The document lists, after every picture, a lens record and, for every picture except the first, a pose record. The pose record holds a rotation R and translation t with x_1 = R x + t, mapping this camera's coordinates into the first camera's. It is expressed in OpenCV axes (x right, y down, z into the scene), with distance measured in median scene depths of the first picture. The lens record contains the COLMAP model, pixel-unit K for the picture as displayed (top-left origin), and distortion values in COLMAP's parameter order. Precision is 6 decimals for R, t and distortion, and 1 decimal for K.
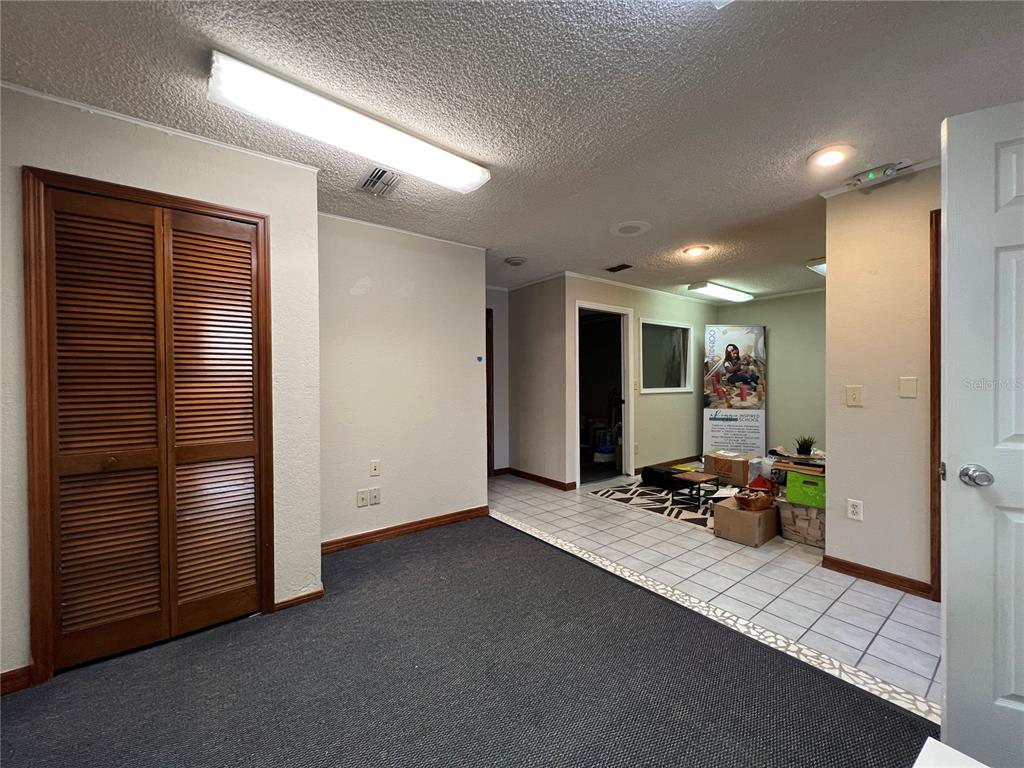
lens RADIAL K [[408.6, 0, 512.5], [0, 408.6, 382.5], [0, 0, 1]] dist [0.004321, -0.000830]
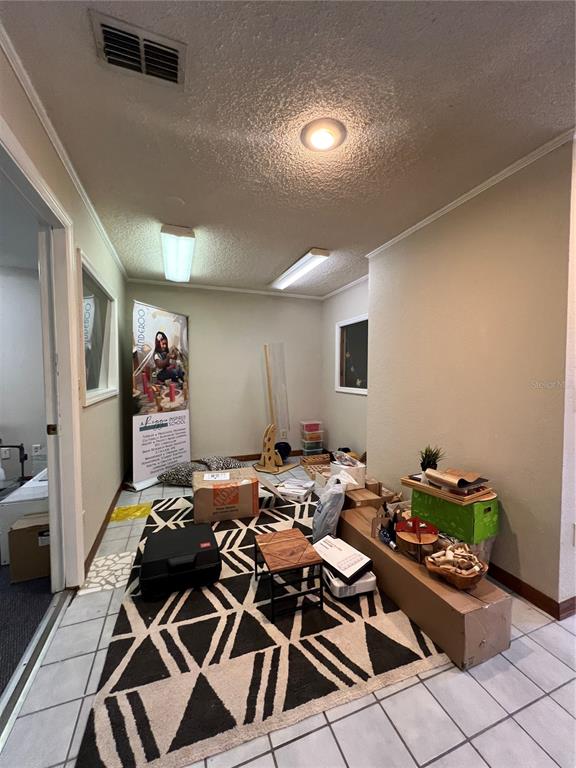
lens RADIAL K [[306.5, 0, 289.2], [0, 306.5, 383.5], [0, 0, 1]] dist [0.004321, -0.000830]
pose [[0.284601, -0.030532, 0.958160, 0.028565], [0.005348, 0.999528, 0.030262, -0.009609], [-0.958631, -0.003488, 0.284629, 0.588800]]
